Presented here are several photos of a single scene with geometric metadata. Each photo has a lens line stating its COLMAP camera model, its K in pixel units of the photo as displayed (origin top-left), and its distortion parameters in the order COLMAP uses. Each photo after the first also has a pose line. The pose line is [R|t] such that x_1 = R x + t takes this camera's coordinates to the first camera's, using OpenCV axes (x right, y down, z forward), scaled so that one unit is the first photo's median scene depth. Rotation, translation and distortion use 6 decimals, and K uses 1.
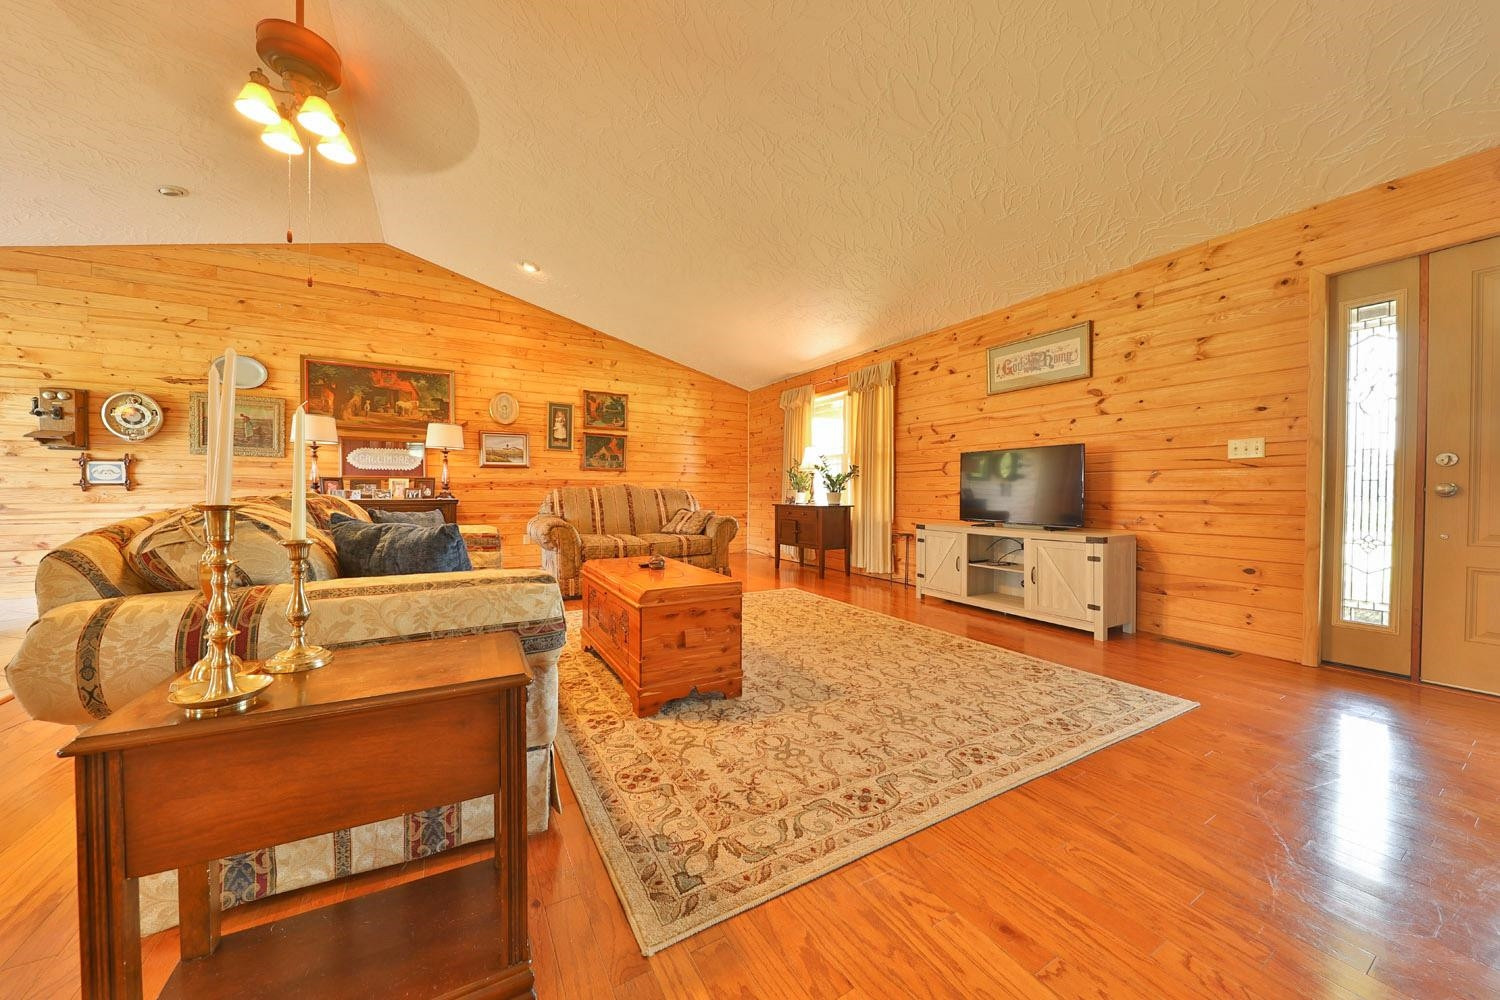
lens RADIAL K [[526.6, 0, 750.0], [0, 526.6, 500.0], [0, 0, 1]] dist [-0.001495, -0.004875]
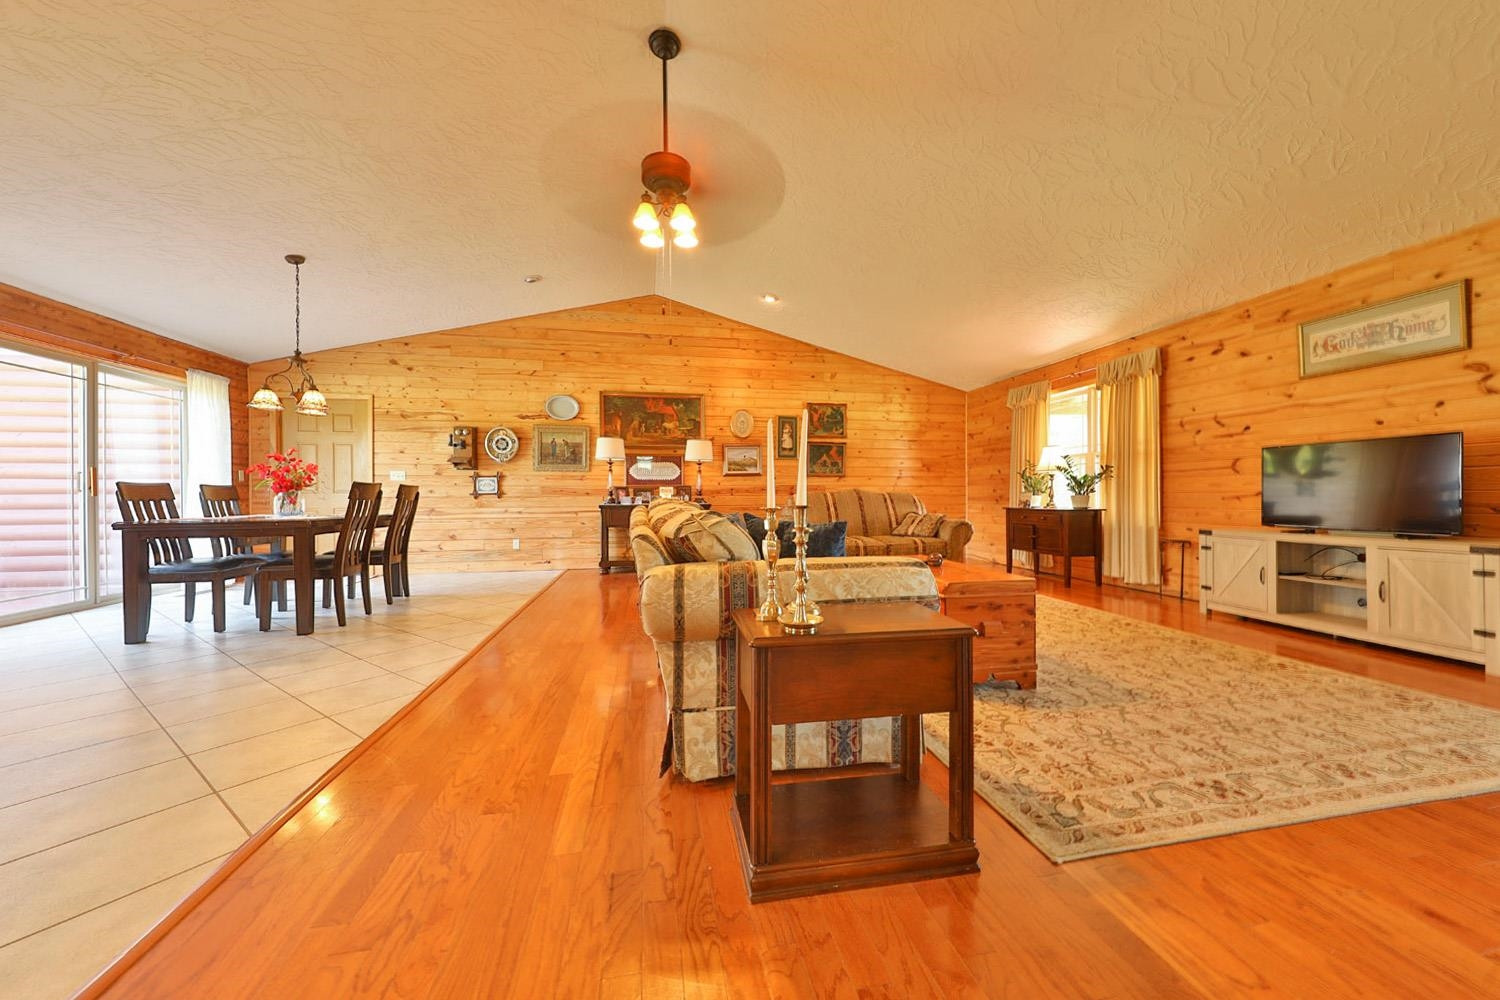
lens RADIAL K [[526.6, 0, 750.0], [0, 526.6, 500.0], [0, 0, 1]] dist [-0.001495, -0.004875]
pose [[0.939567, -0.006371, -0.342305, -0.092258], [0.003565, 0.999955, -0.008826, 0.000964], [0.342346, 0.007072, 0.939547, -0.090980]]
